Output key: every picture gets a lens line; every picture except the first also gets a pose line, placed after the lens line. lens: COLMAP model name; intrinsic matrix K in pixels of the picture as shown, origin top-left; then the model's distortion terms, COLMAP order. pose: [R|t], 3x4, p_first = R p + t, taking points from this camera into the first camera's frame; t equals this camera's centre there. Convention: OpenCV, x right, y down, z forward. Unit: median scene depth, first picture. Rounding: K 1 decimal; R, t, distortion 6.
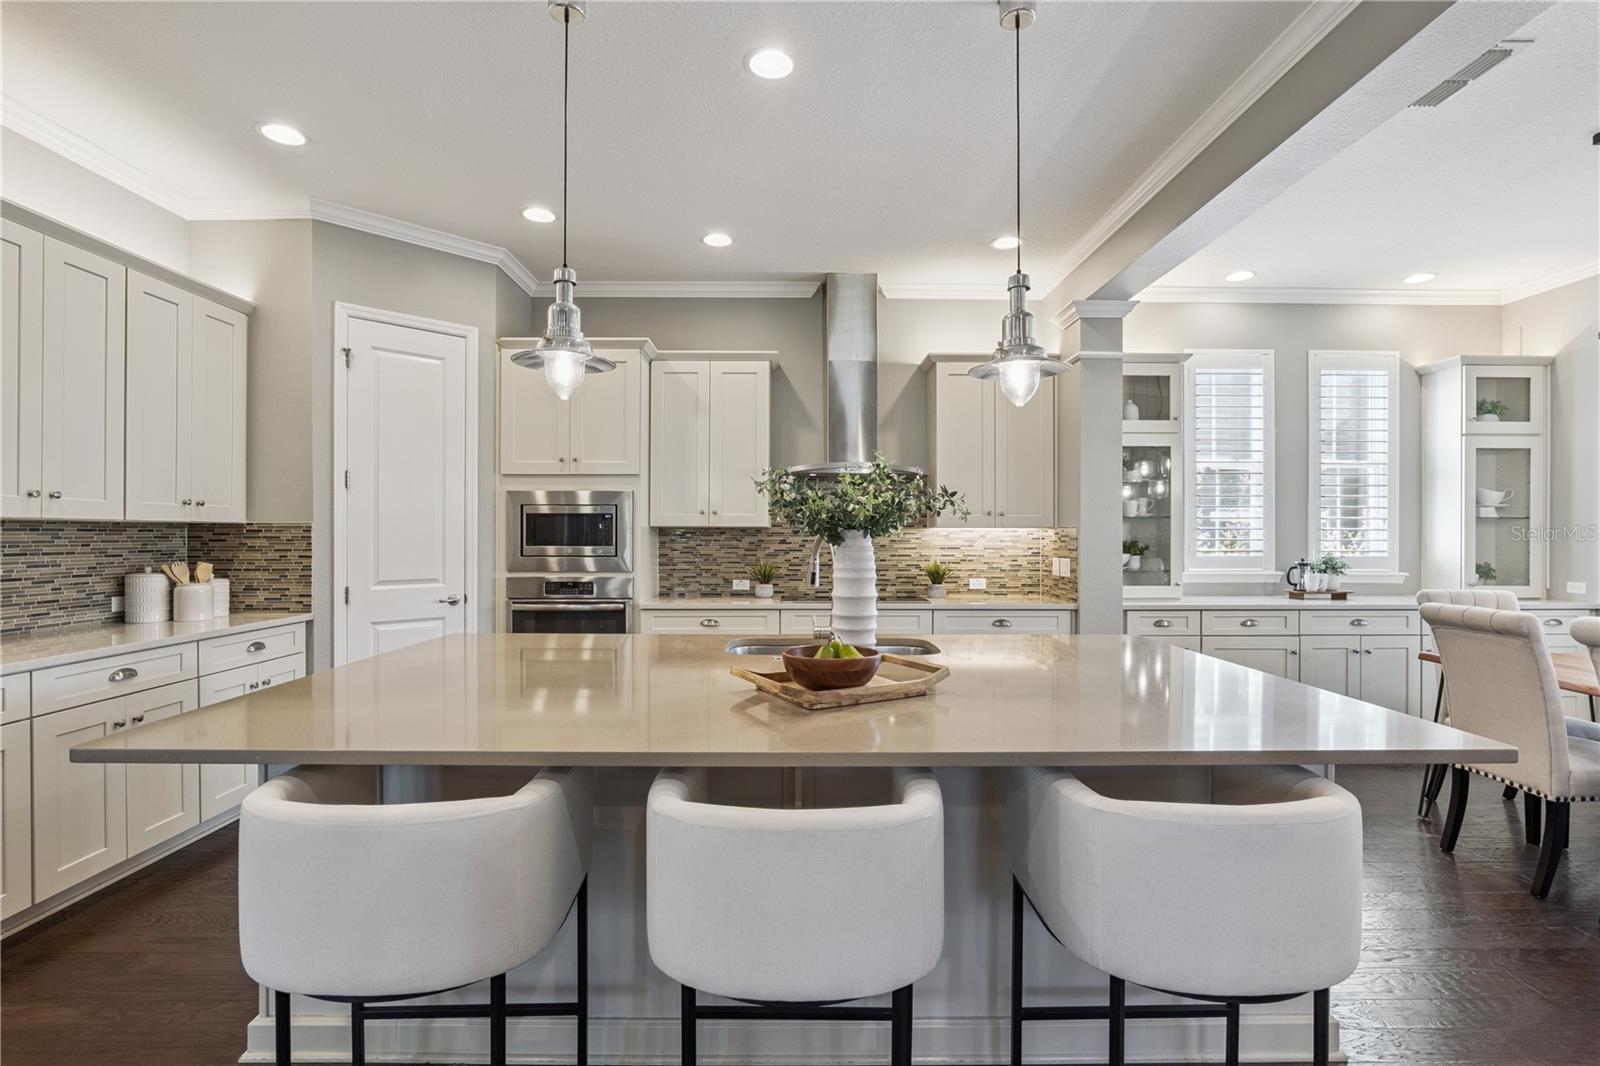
lens RADIAL K [[752.0, 0, 806.4], [0, 752.0, 536.9], [0, 0, 1]] dist [-0.004592, 0.002924]
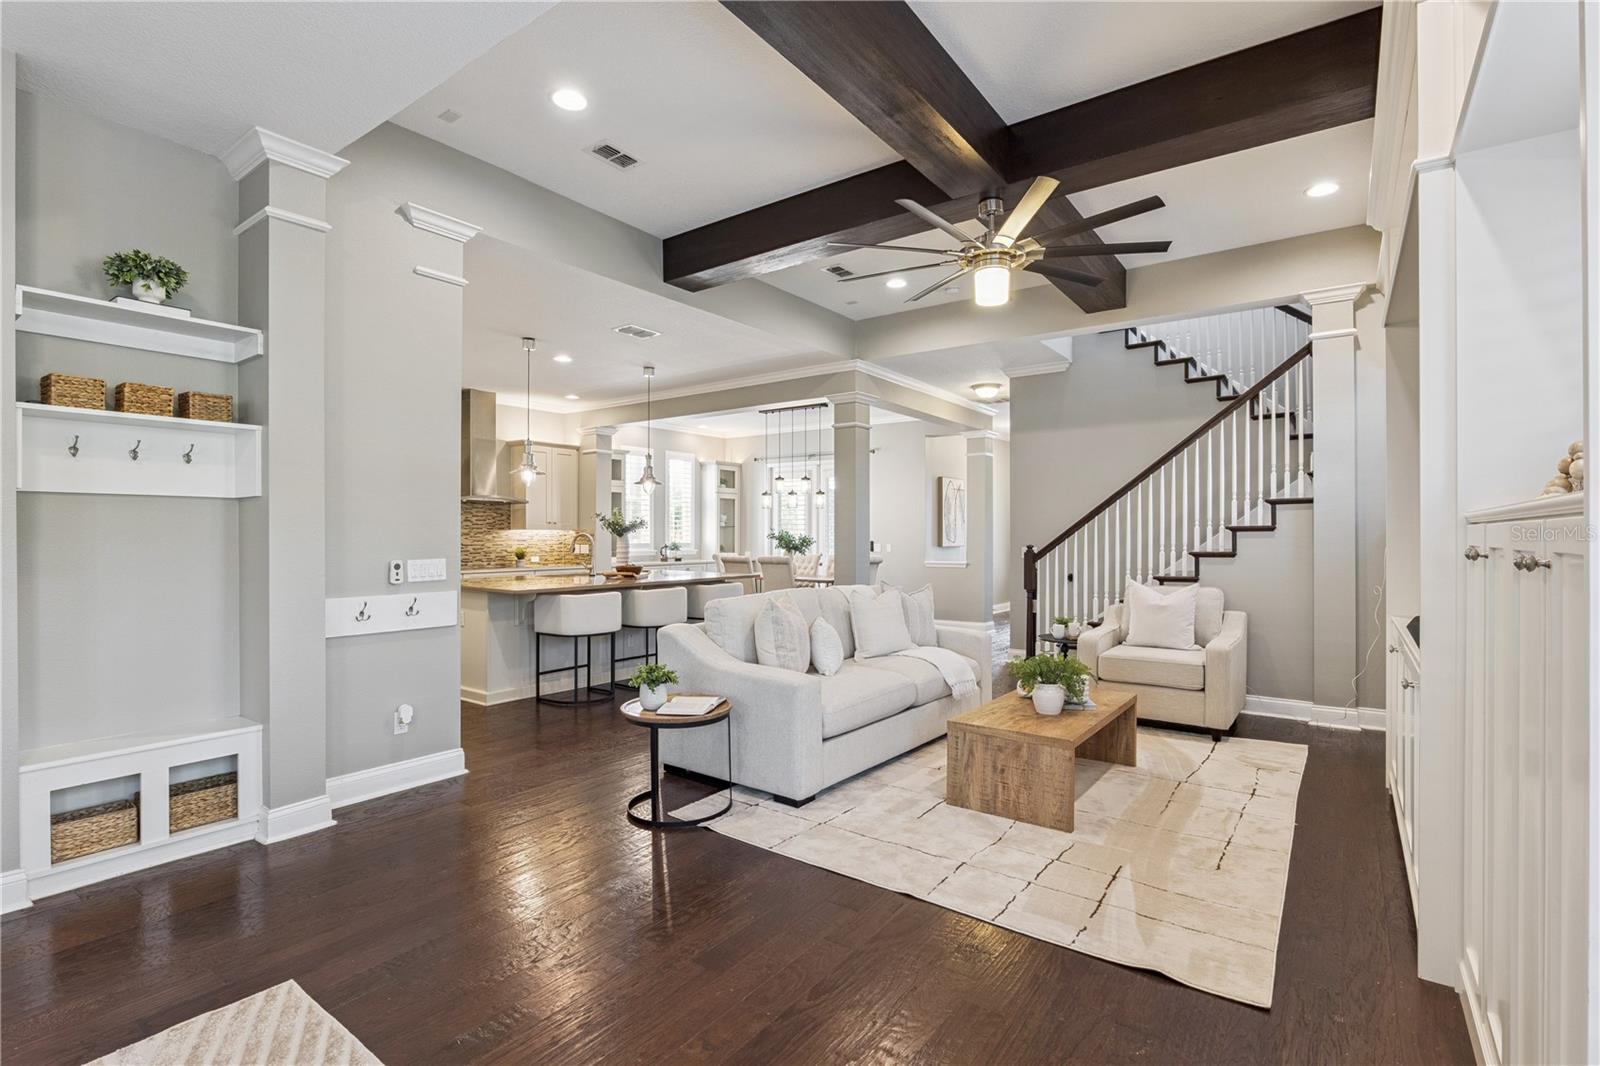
lens RADIAL K [[752.0, 0, 804.3], [0, 752.0, 532.4], [0, 0, 1]] dist [-0.004592, 0.002924]
pose [[0.609028, -0.000651, 0.793149, -0.895738], [-0.002648, 0.999992, 0.002855, -0.013011], [-0.793145, -0.003839, 0.609021, -0.723883]]
